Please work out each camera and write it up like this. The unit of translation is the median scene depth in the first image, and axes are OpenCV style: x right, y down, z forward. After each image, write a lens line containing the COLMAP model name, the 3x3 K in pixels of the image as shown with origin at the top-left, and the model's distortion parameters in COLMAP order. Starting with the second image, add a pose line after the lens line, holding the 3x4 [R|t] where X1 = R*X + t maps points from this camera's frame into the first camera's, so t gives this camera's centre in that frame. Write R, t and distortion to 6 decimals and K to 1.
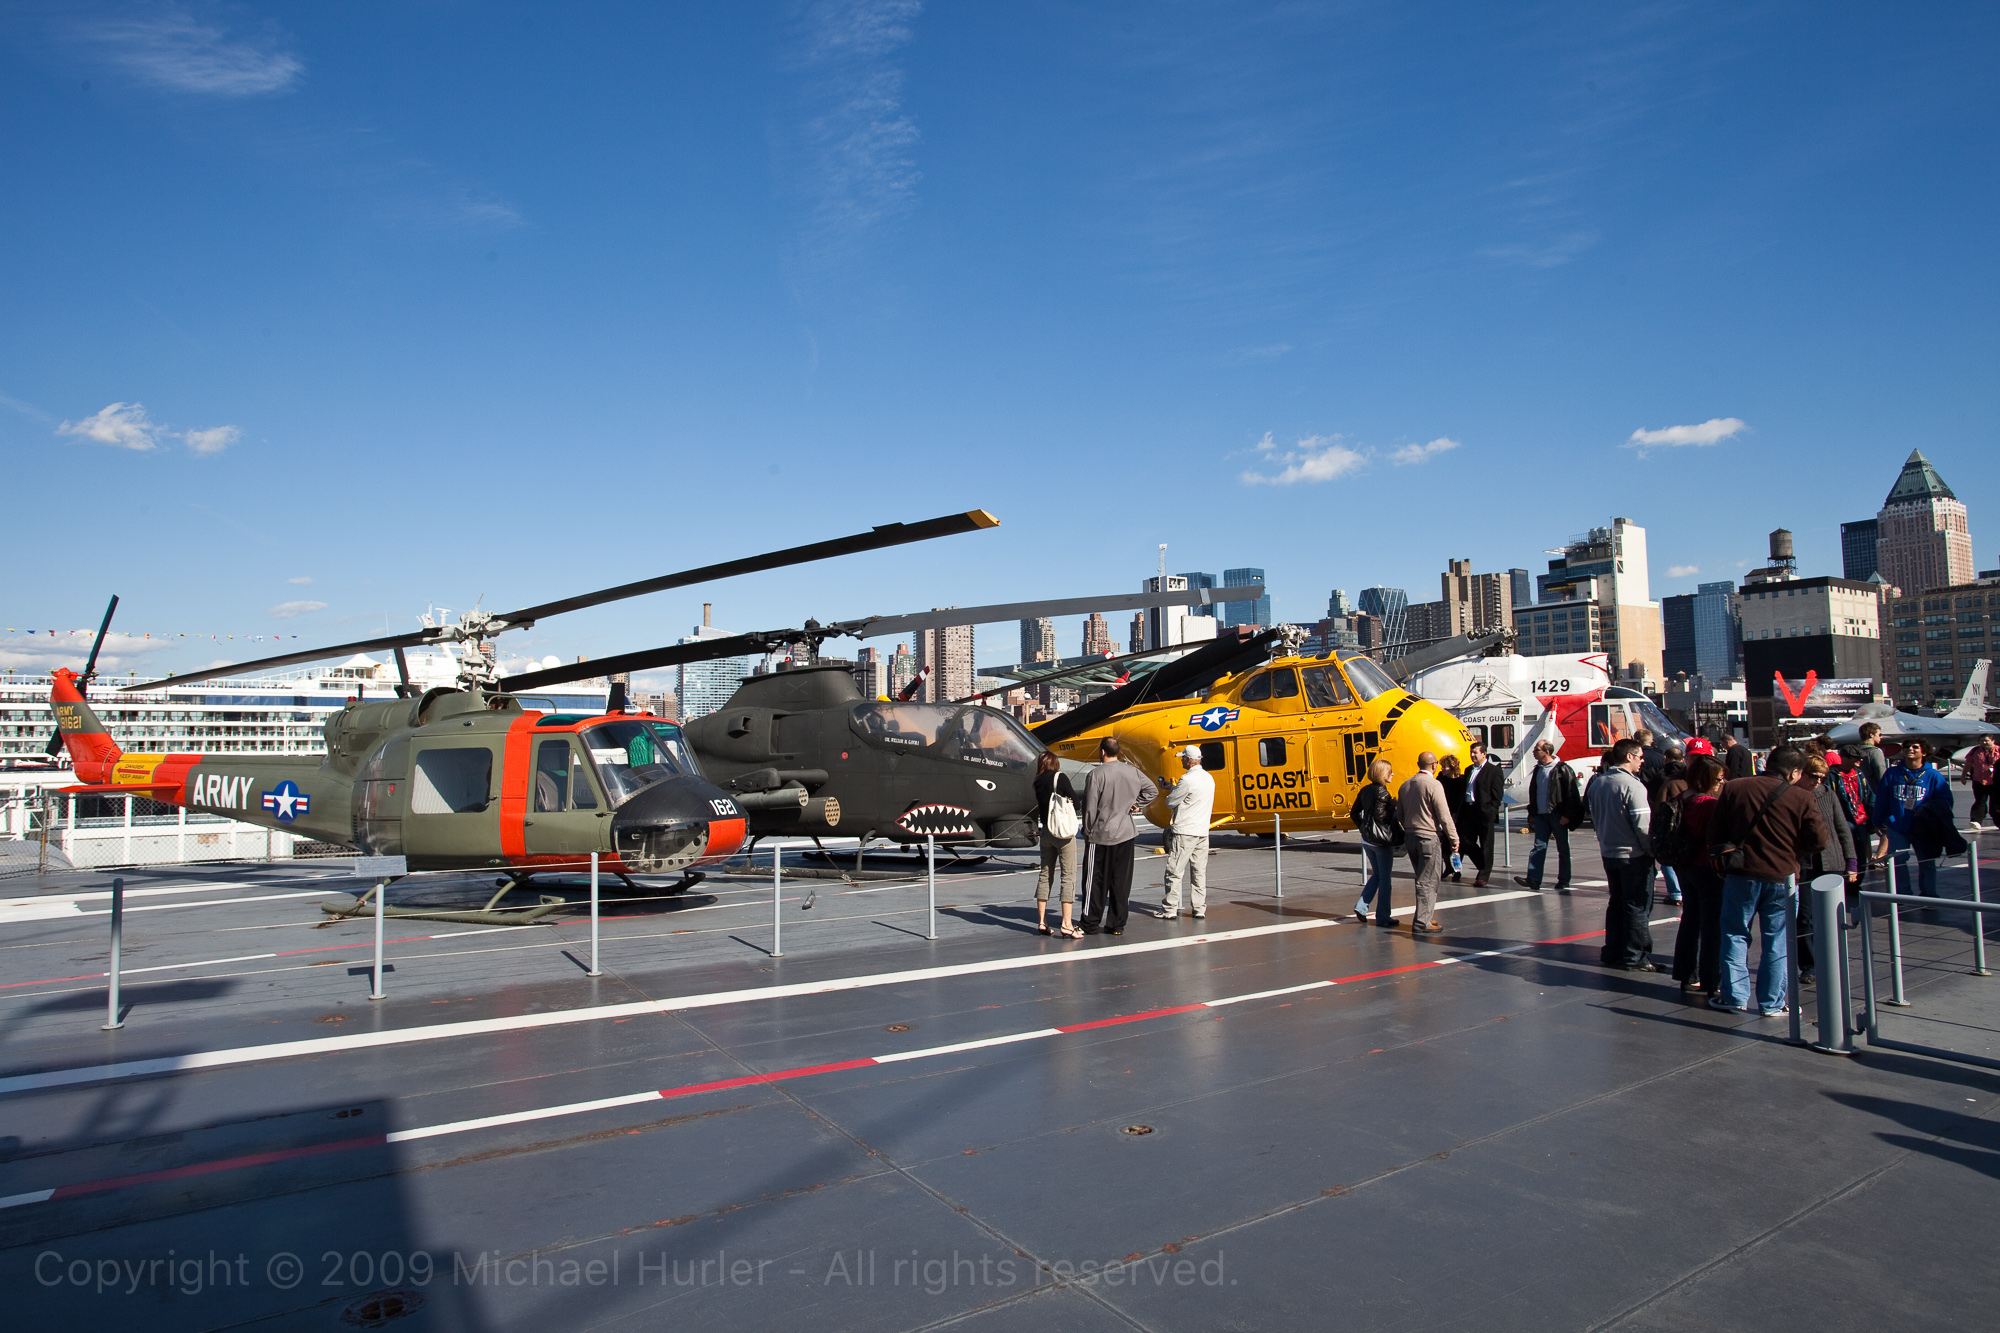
lens RADIAL K [[1110.9, 0, 1000.0], [0, 1110.9, 666.5], [0, 0, 1]] dist [-0.062594, 0.035941]
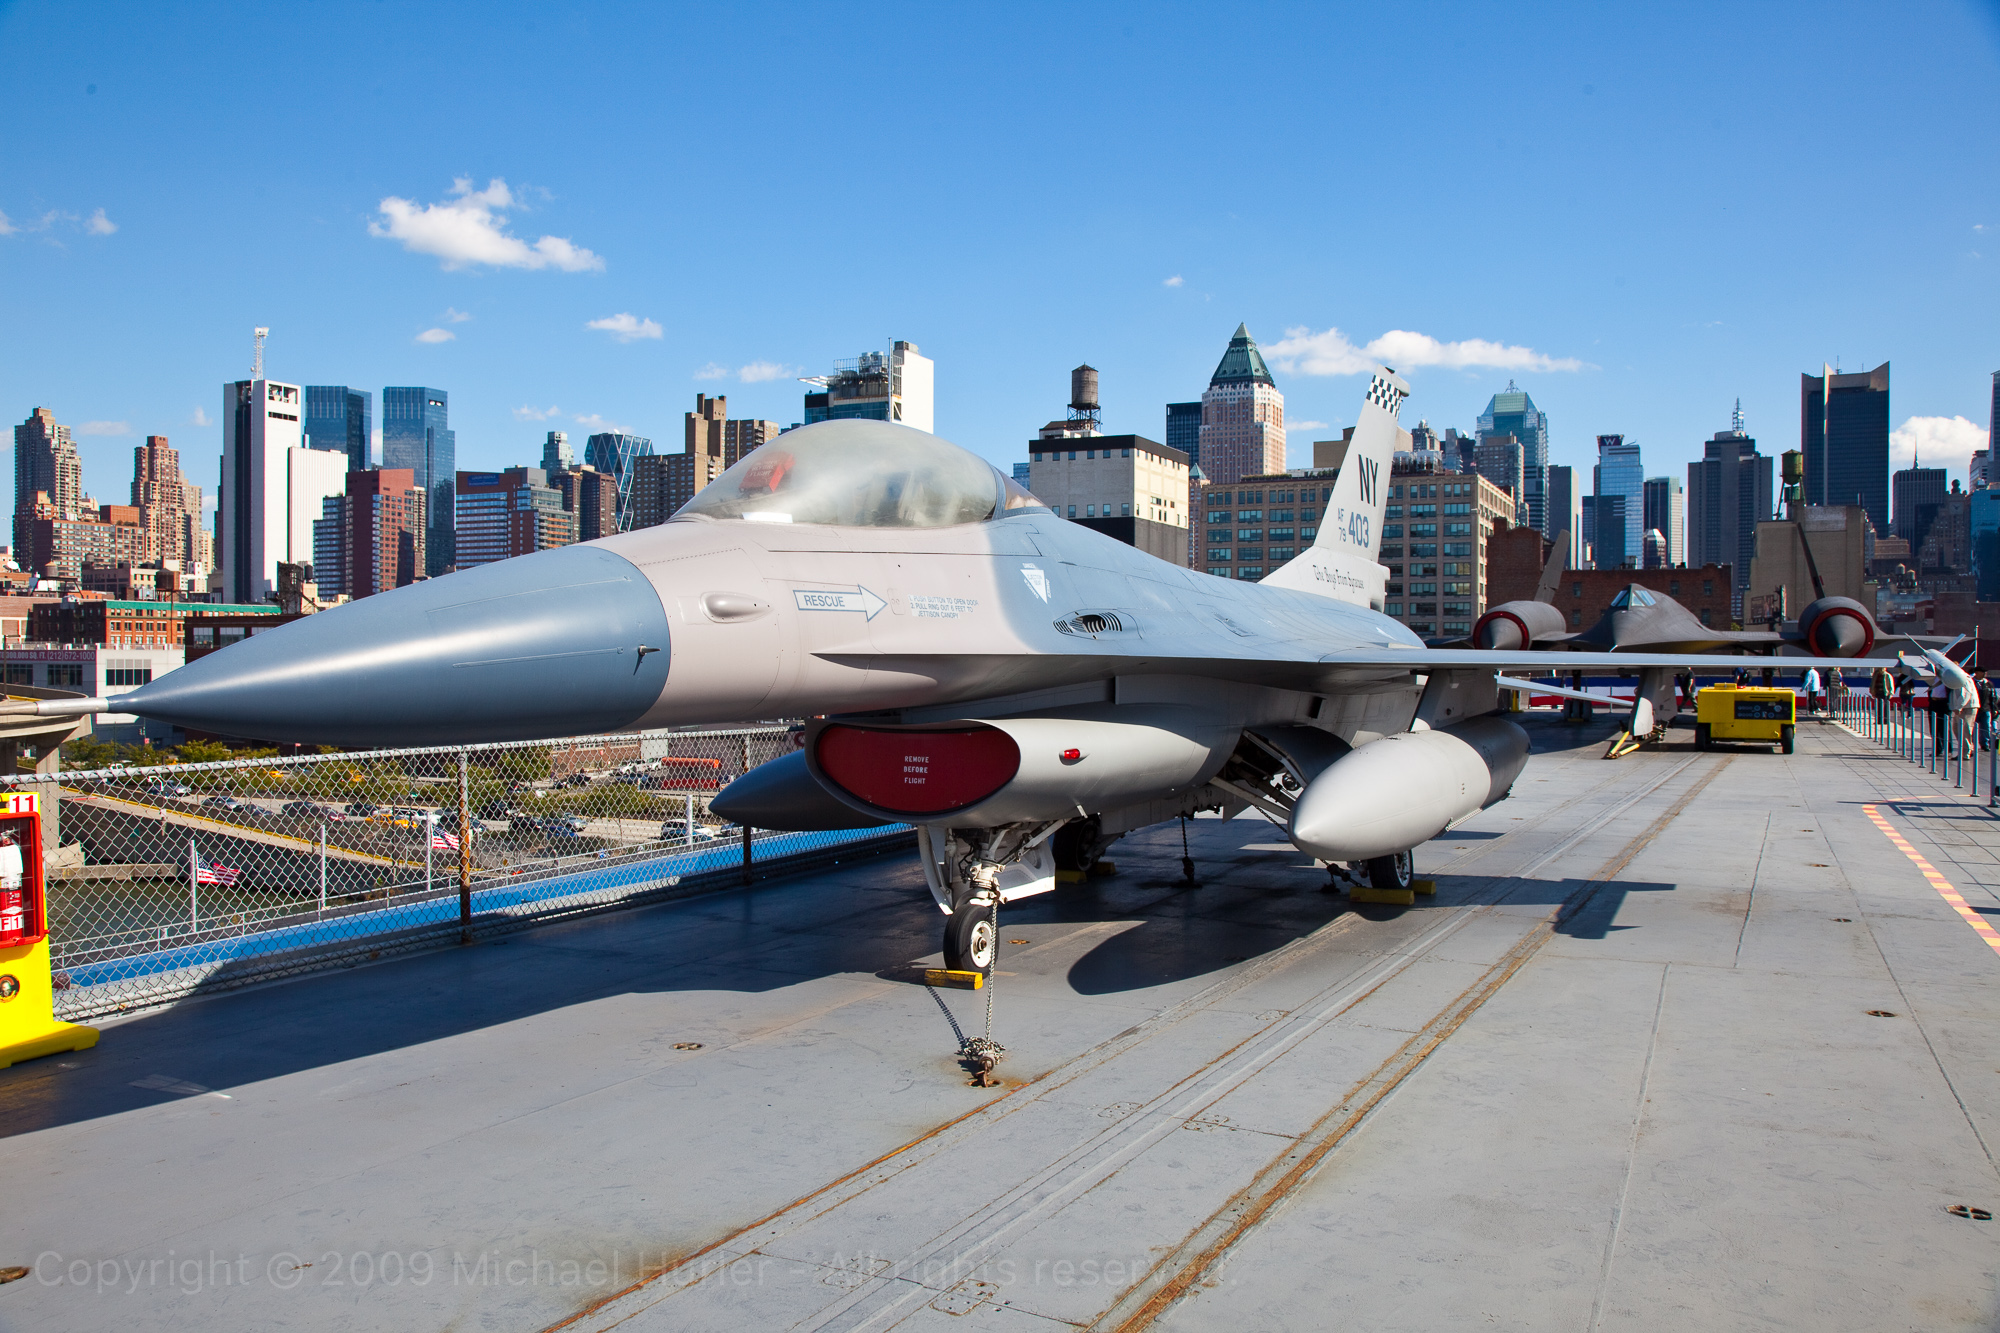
lens RADIAL K [[1593.9, 0, 1000.0], [0, 1593.9, 666.5], [0, 0, 1]] dist [-0.081430, 0.094042]
pose [[0.845763, 0.013874, 0.533379, 0.082381], [-0.054121, 0.996737, 0.059892, 0.006171], [-0.530807, -0.079521, 0.843753, 0.094890]]
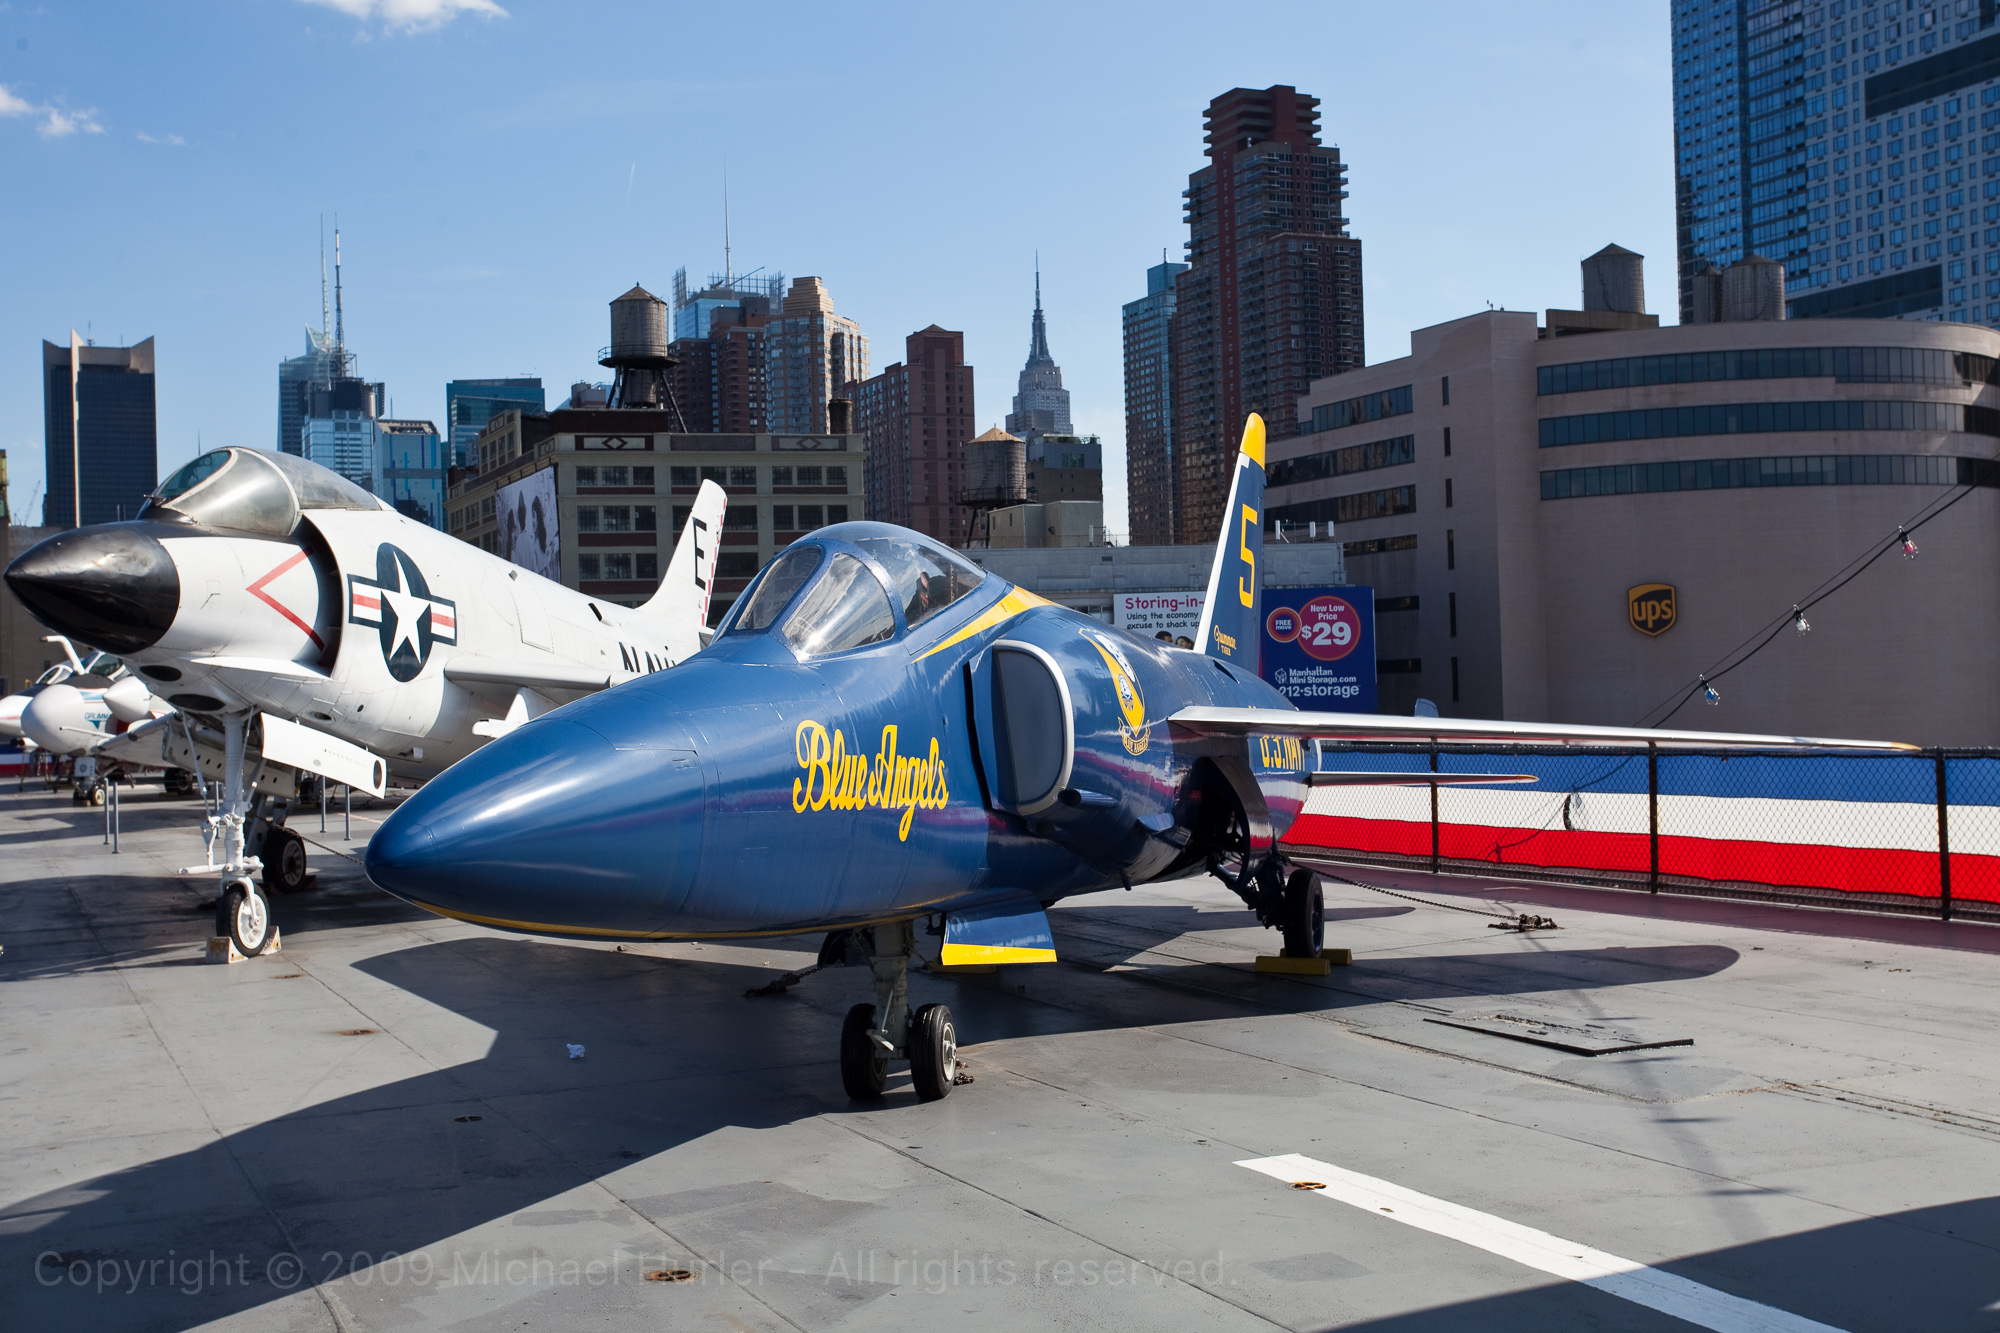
lens RADIAL K [[2220.6, 0, 969.4], [0, 2220.6, 644.9], [0, 0, 1]] dist [0.015952, 0.135875]
pose [[0.154022, 0.033089, 0.987513, 0.041578], [-0.044718, 0.998648, -0.026487, 0.002092], [-0.987055, -0.040080, 0.155293, 0.037169]]
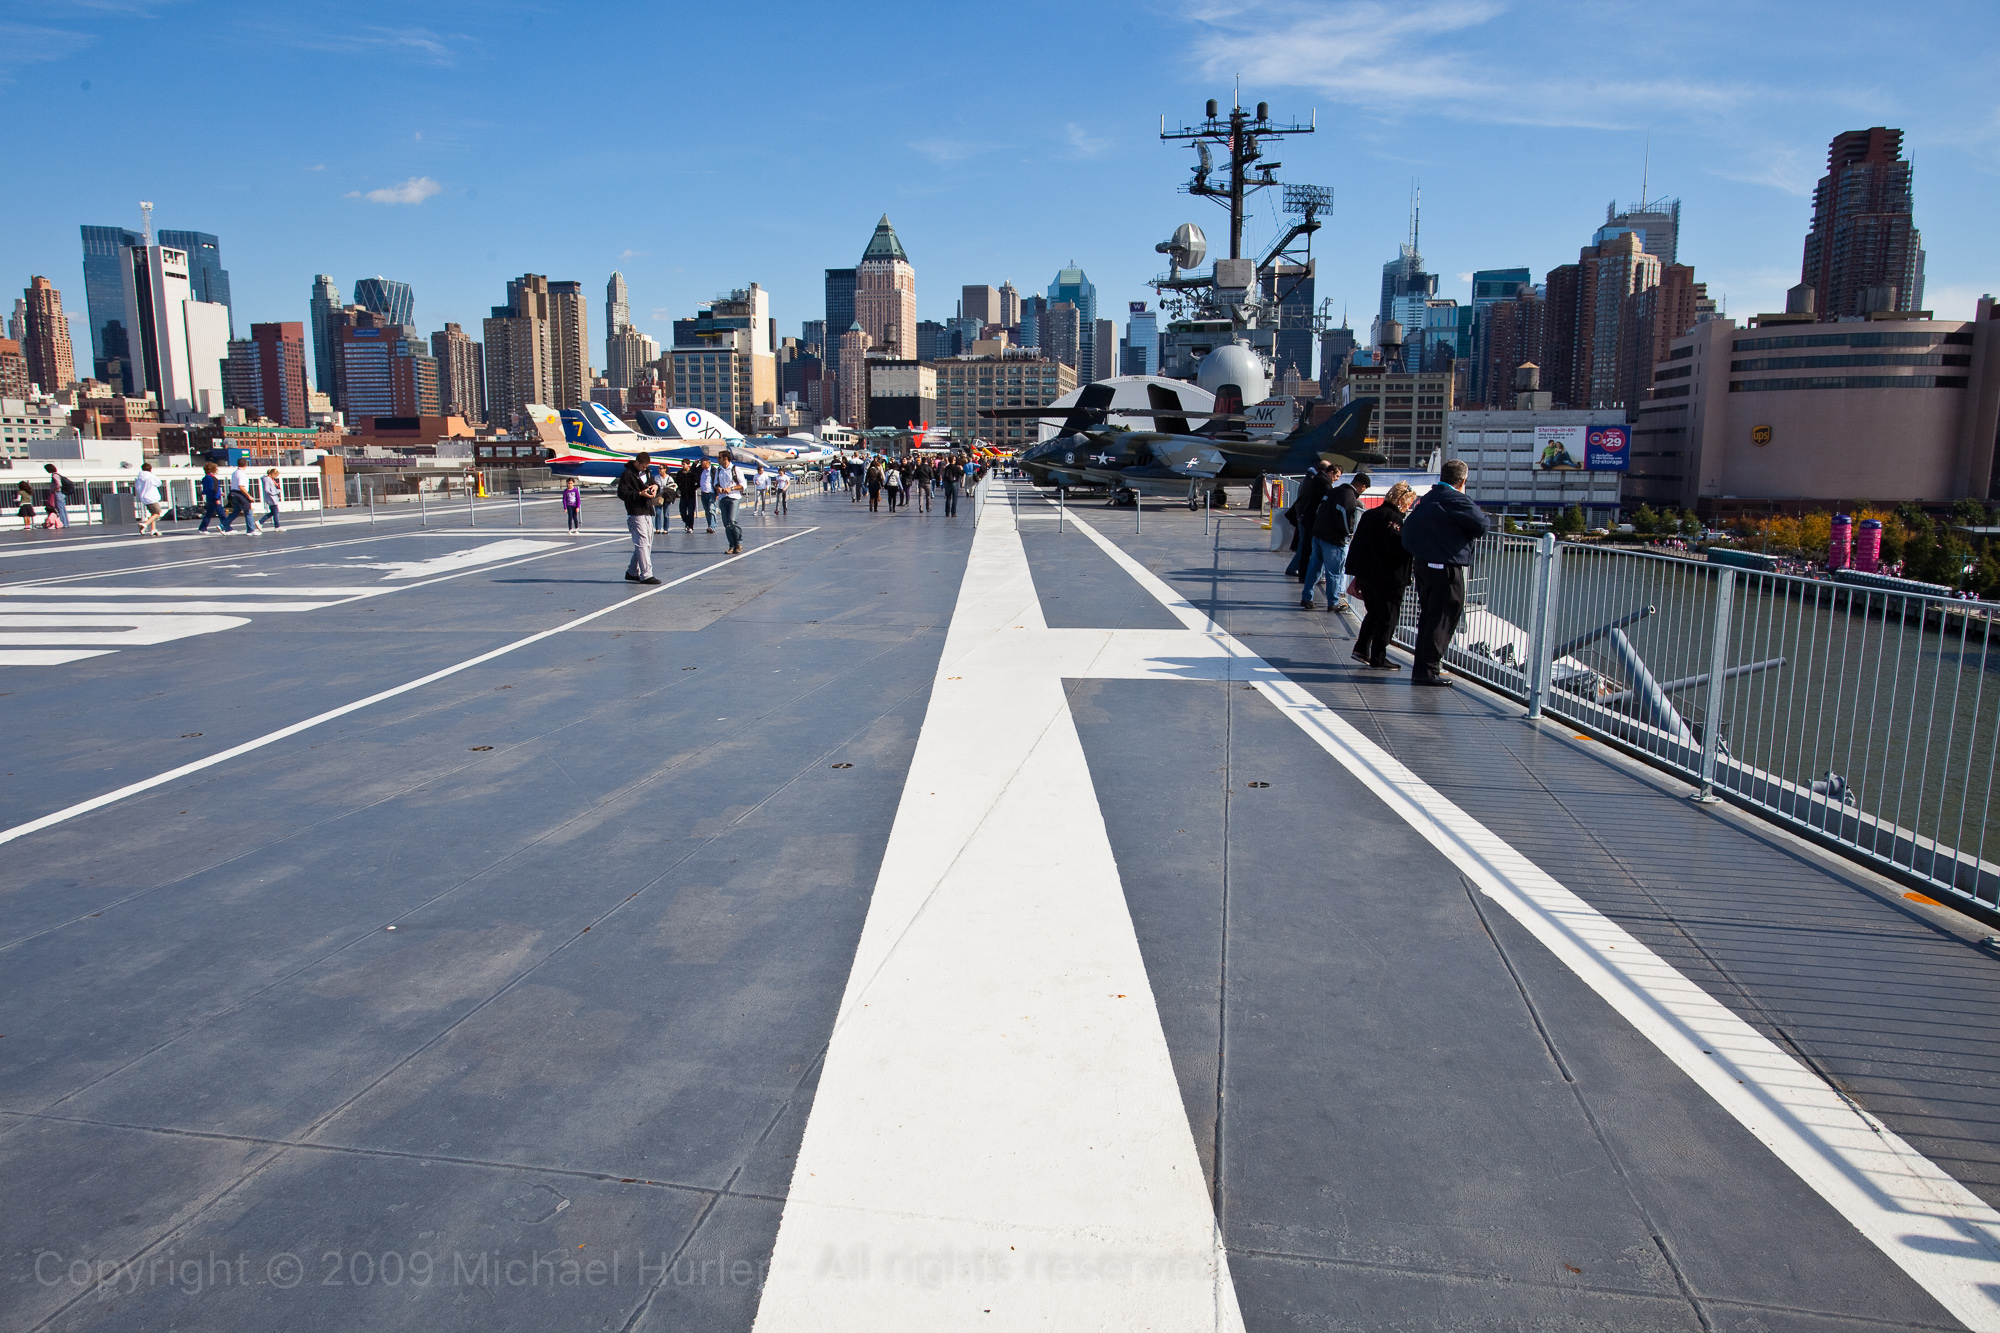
lens RADIAL K [[1313.2, 0, 1000.0], [0, 1313.2, 666.5], [0, 0, 1]] dist [-0.061900, 0.064661]
pose [[0.678776, -0.099953, 0.727512, -0.366957], [-0.063941, 0.978886, 0.194147, -0.013347], [-0.731557, -0.178300, 0.658053, -0.266346]]
